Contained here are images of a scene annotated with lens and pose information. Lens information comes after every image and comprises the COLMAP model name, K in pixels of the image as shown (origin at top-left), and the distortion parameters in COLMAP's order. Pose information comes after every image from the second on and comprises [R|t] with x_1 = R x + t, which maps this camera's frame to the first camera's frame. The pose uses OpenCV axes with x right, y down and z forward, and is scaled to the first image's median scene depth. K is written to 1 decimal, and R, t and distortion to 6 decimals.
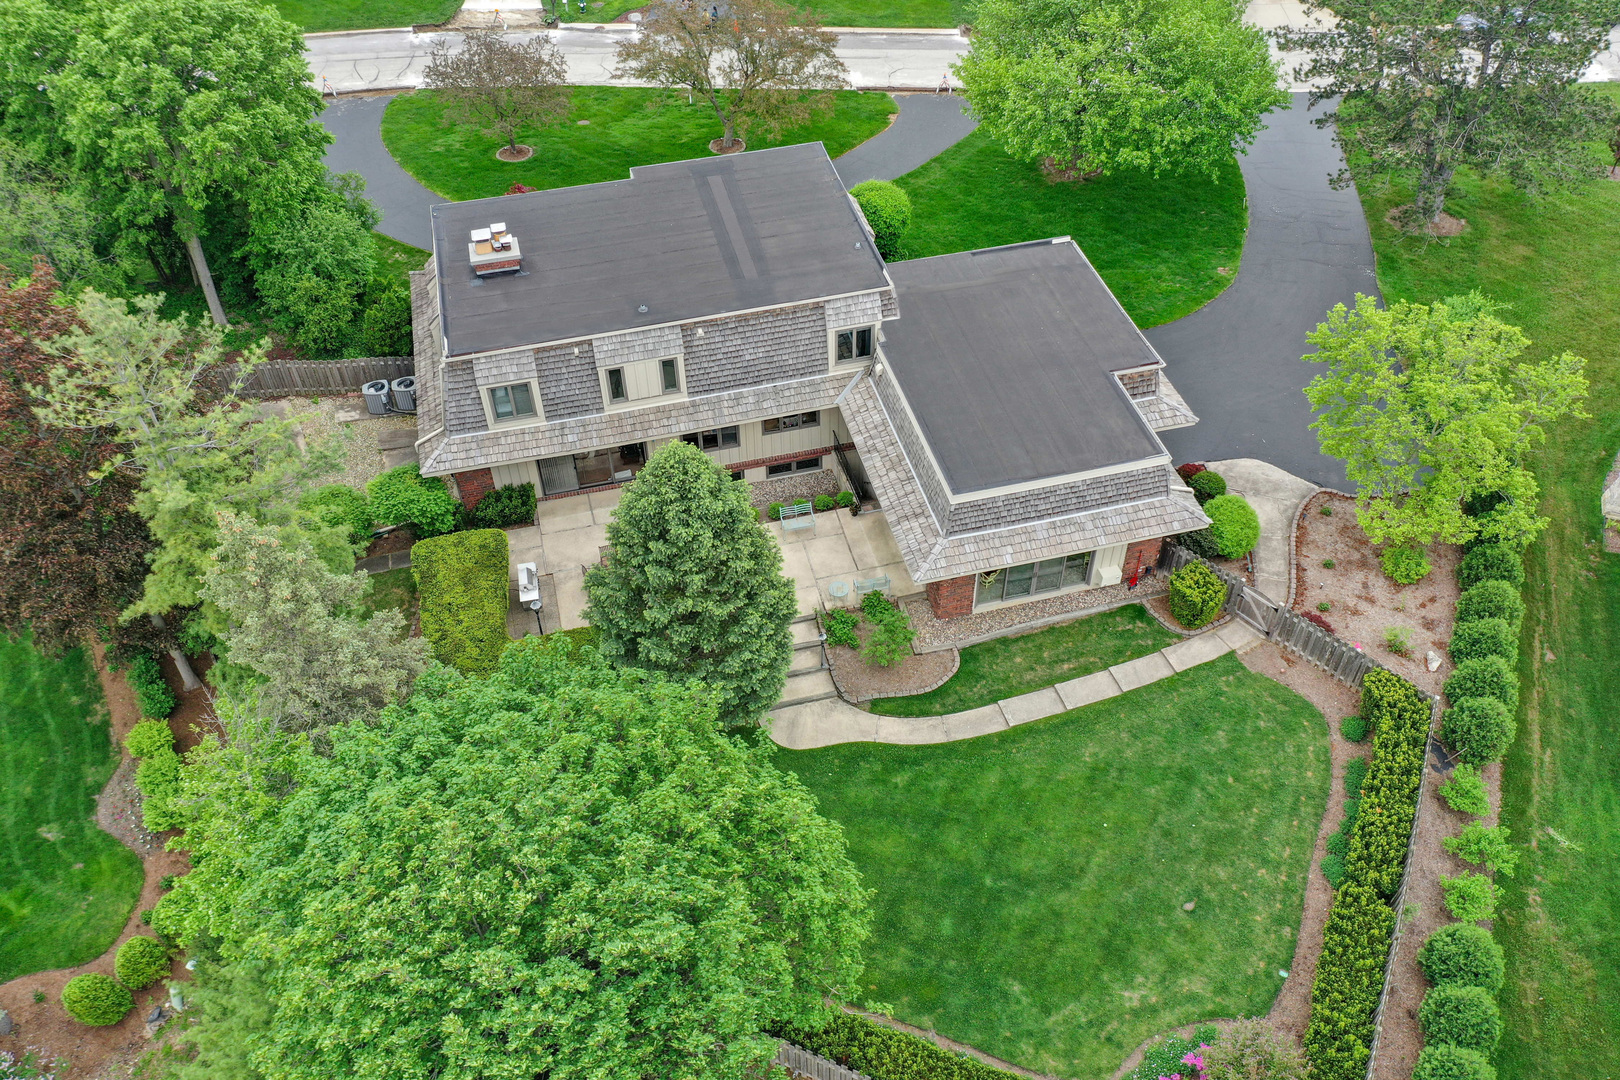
lens RADIAL K [[1254.9, 0, 810.0], [0, 1254.9, 540.0], [0, 0, 1]] dist [0.004505, 0.003200]
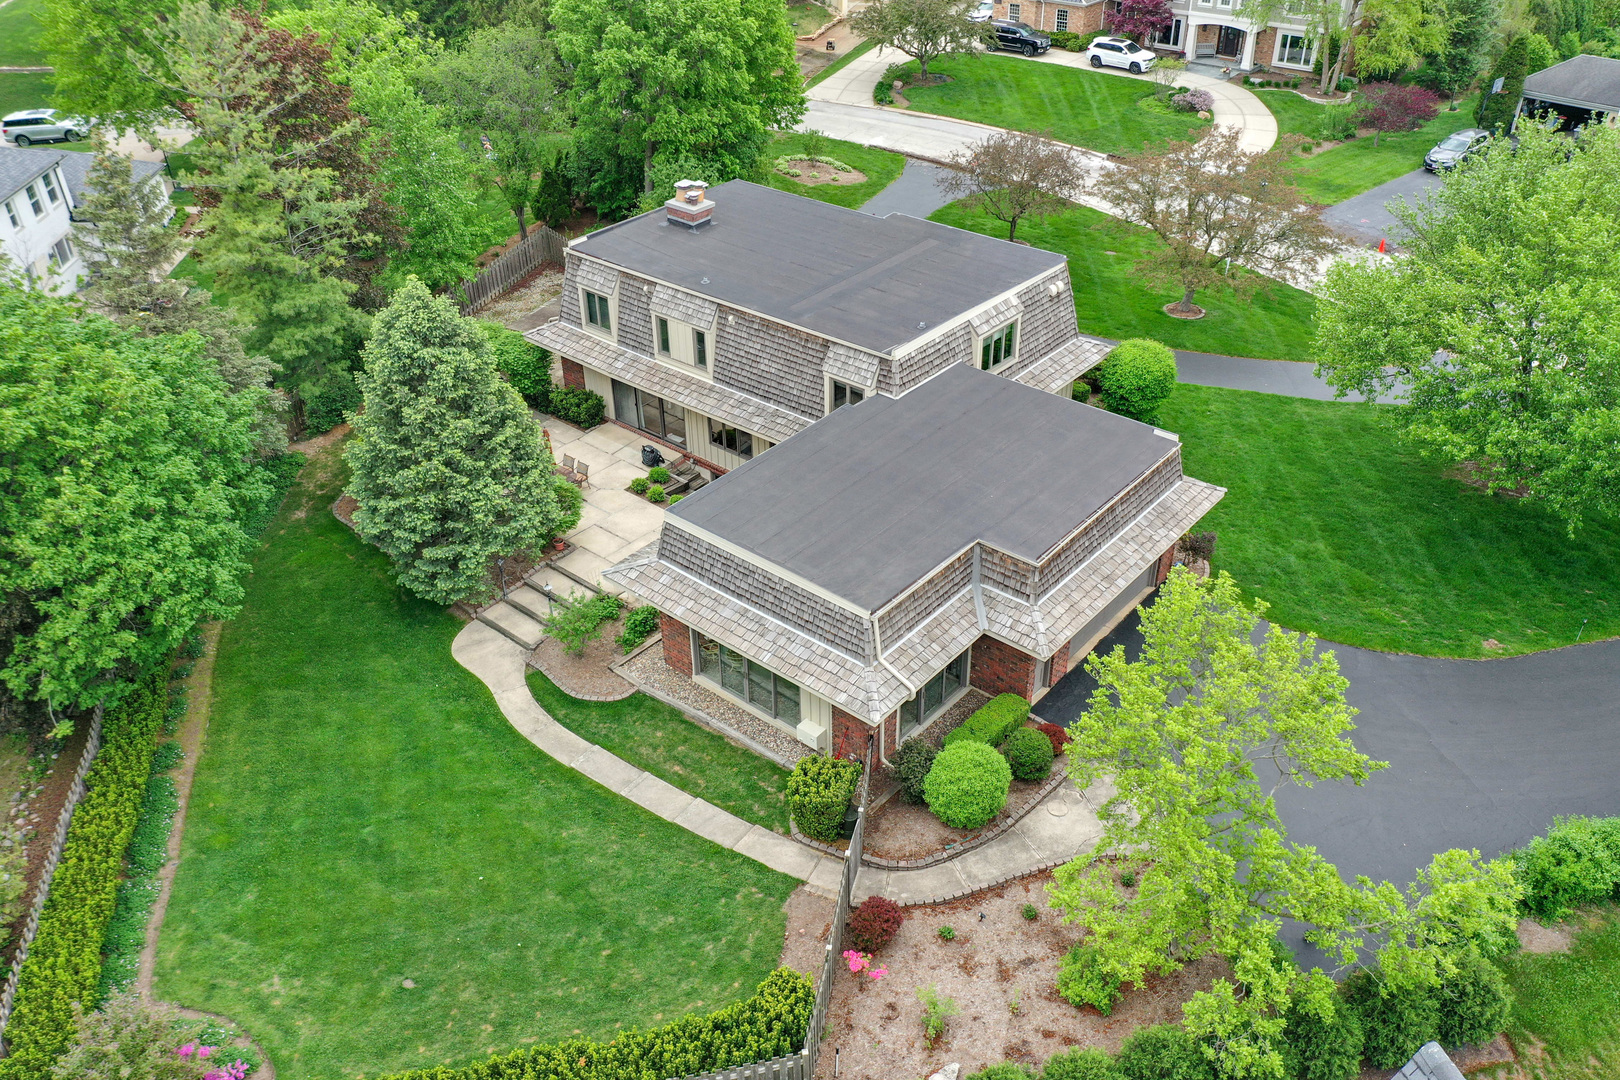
lens RADIAL K [[1254.9, 0, 810.0], [0, 1254.9, 540.0], [0, 0, 1]] dist [0.004505, 0.003200]
pose [[0.582490, 0.457163, -0.672092, 0.710537], [-0.575743, 0.815719, 0.055872, -0.115186], [0.573781, 0.354407, 0.738357, 0.360780]]
